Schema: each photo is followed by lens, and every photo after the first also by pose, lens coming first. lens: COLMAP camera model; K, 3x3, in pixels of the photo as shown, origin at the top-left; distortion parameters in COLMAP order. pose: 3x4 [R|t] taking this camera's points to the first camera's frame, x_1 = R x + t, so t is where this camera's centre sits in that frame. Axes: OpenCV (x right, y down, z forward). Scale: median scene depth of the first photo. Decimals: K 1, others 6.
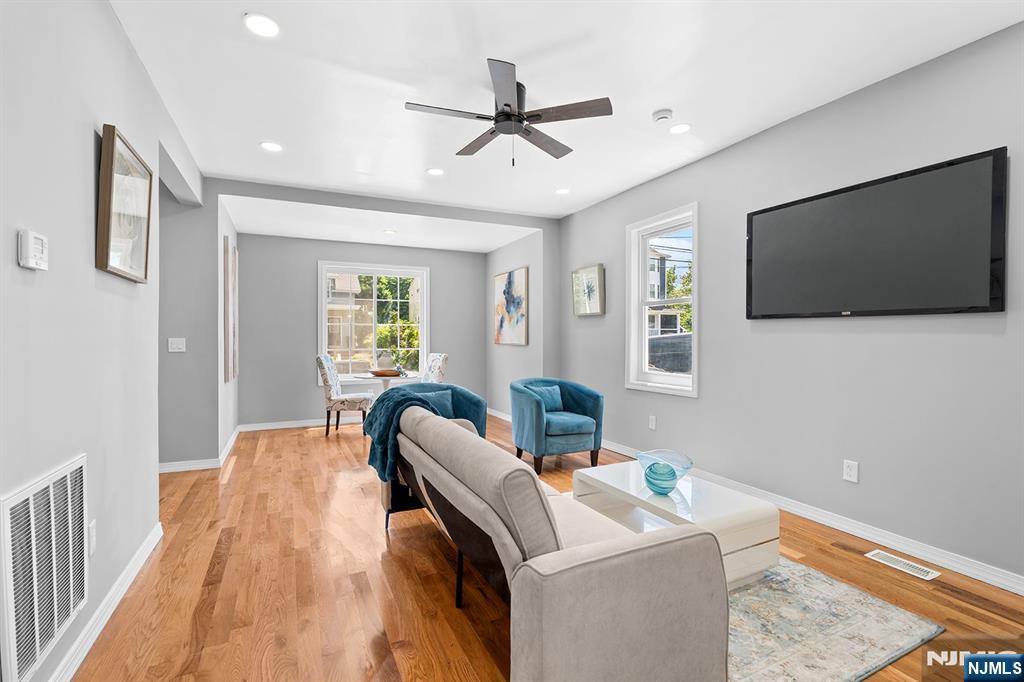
lens RADIAL K [[463.1, 0, 515.3], [0, 463.1, 339.1], [0, 0, 1]] dist [-0.002466, 0.000498]
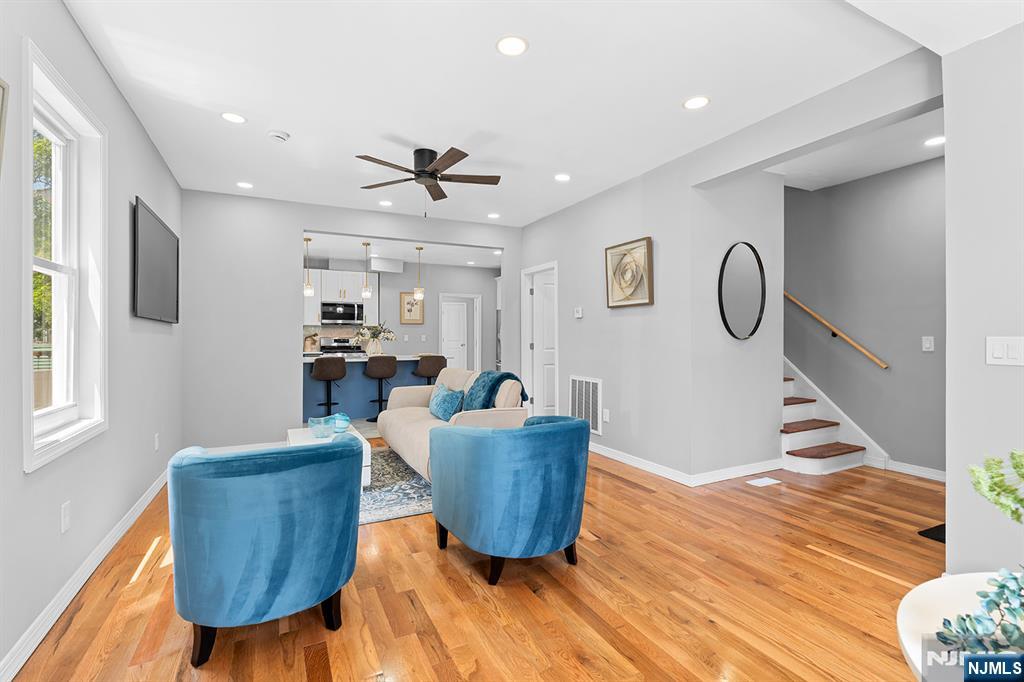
lens RADIAL K [[463.1, 0, 515.3], [0, 463.1, 339.1], [0, 0, 1]] dist [-0.002466, 0.000498]
pose [[-0.999847, 0.002324, -0.017334, -0.162209], [0.002193, 0.999969, 0.007600, -0.004357], [0.017351, 0.007561, -0.999821, 1.523489]]
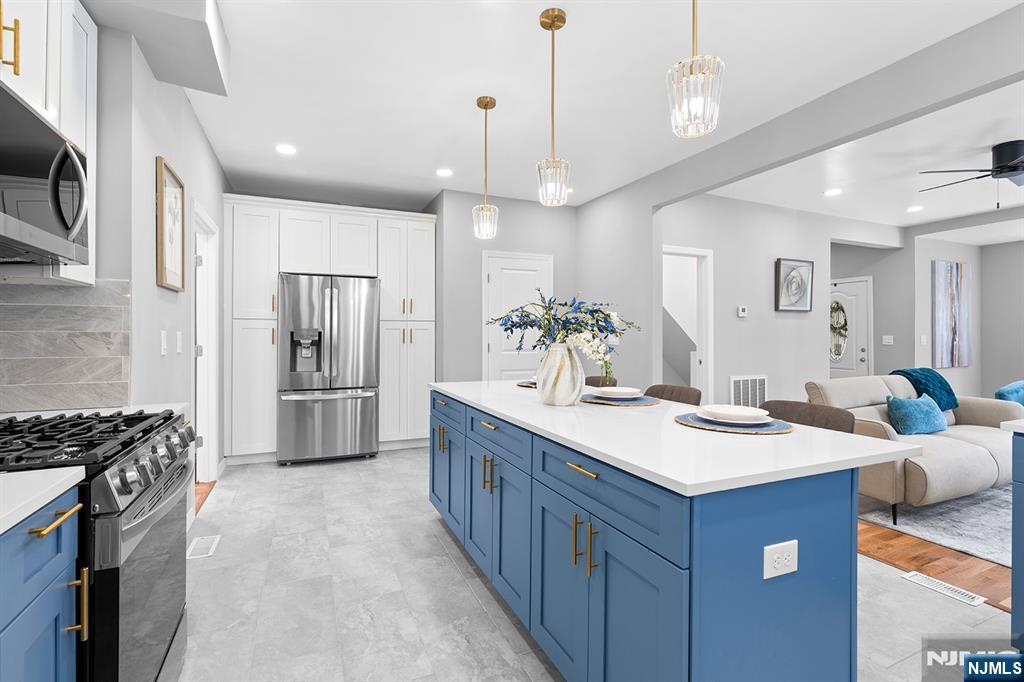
lens RADIAL K [[463.1, 0, 515.3], [0, 463.1, 339.1], [0, 0, 1]] dist [-0.002466, 0.000498]
pose [[-0.023747, 0.003577, -0.999712, 0.850569], [0.001022, 0.999993, 0.003554, 0.002177], [0.999717, -0.000937, -0.023750, -0.220412]]
